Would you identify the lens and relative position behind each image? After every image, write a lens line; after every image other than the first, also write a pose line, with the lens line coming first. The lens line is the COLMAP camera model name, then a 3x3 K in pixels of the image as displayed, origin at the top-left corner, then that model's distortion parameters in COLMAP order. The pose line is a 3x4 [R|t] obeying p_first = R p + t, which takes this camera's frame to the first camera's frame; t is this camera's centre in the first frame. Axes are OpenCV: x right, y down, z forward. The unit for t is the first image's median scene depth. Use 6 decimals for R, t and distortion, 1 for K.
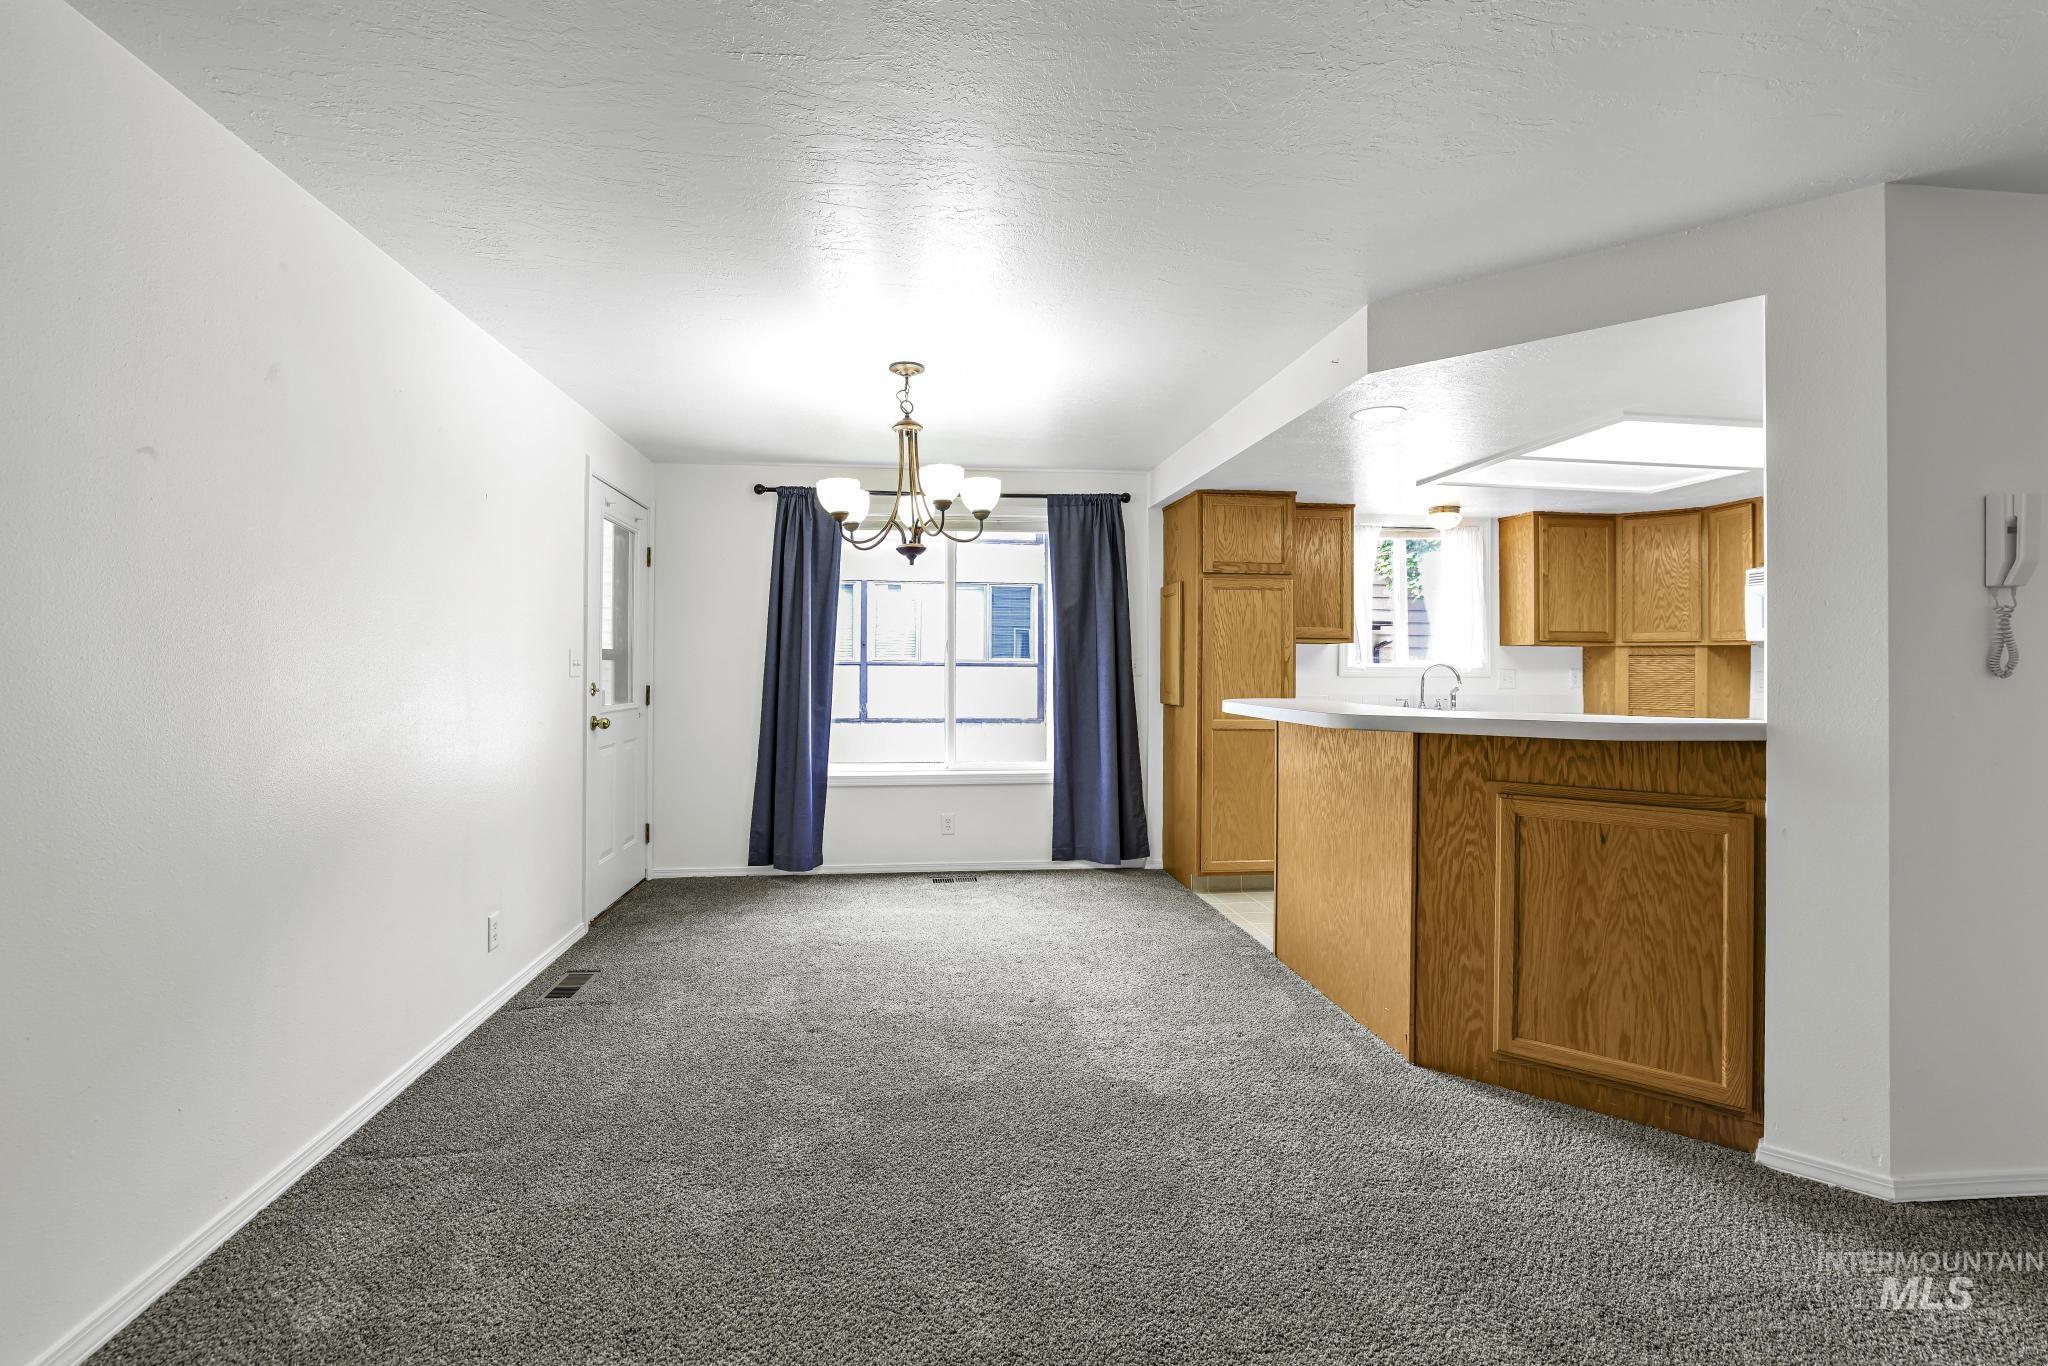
lens RADIAL K [[934.6, 0, 955.3], [0, 934.6, 658.9], [0, 0, 1]] dist [-0.031943, 0.013444]
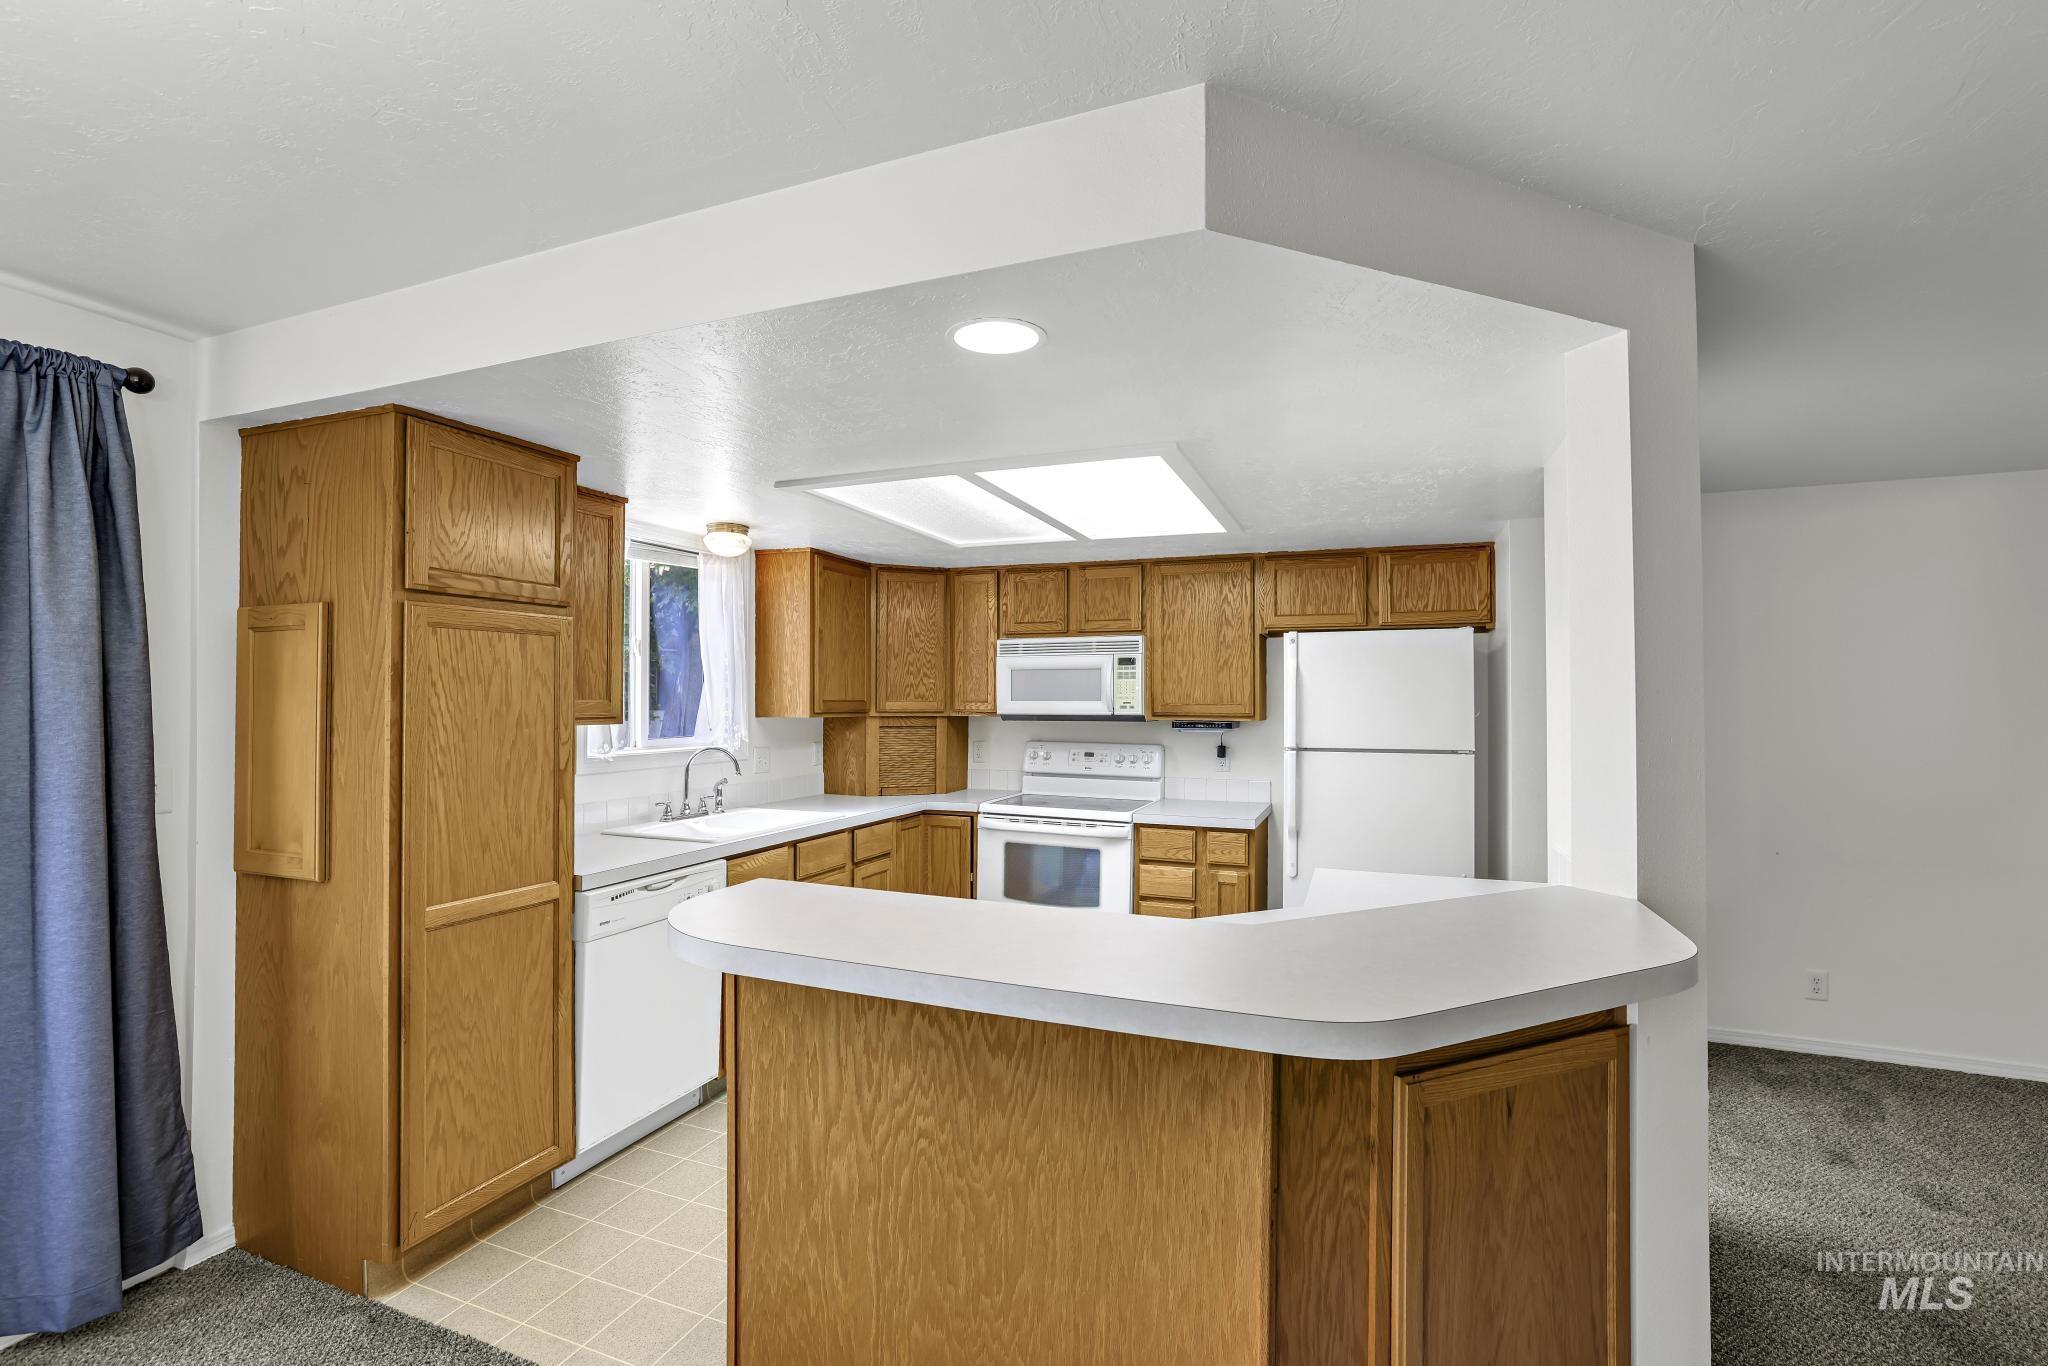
lens RADIAL K [[934.6, 0, 1059.5], [0, 934.6, 696.9], [0, 0, 1]] dist [-0.031943, 0.013444]
pose [[0.433312, -0.003770, 0.901236, -0.002897], [-0.009641, 0.999915, 0.008818, -0.043525], [-0.901192, -0.012509, 0.433239, 0.473893]]
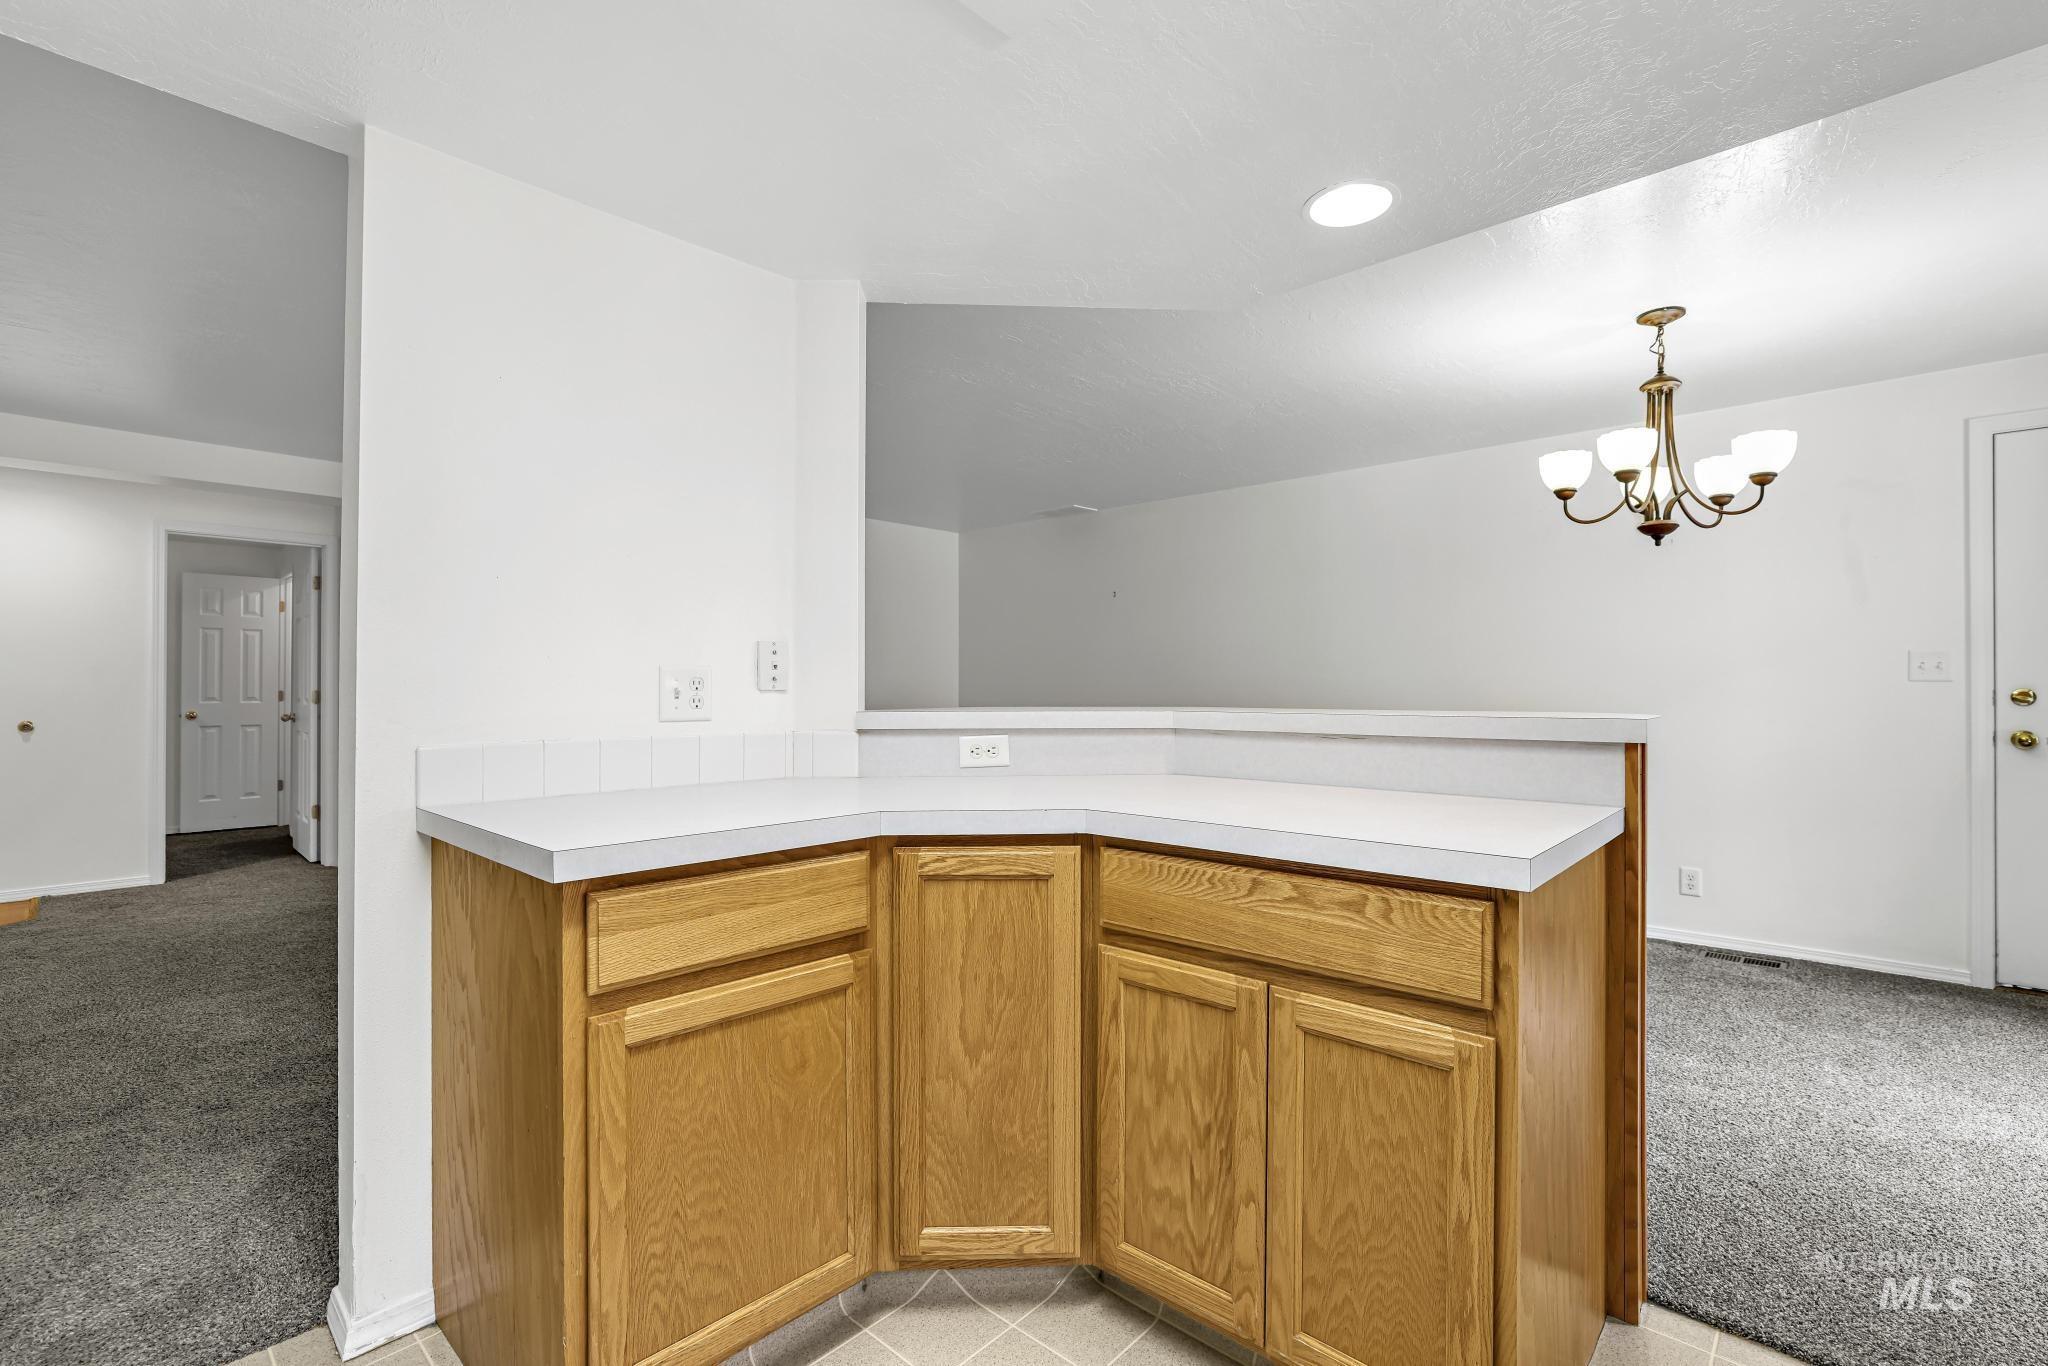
lens RADIAL K [[934.6, 0, 1040.6], [0, 934.6, 676.7], [0, 0, 1]] dist [-0.031943, 0.013444]
pose [[-0.729474, -0.010239, -0.683932, 0.634211], [0.000314, 0.999883, -0.015304, 0.021582], [0.684009, -0.011378, -0.729385, 0.807109]]
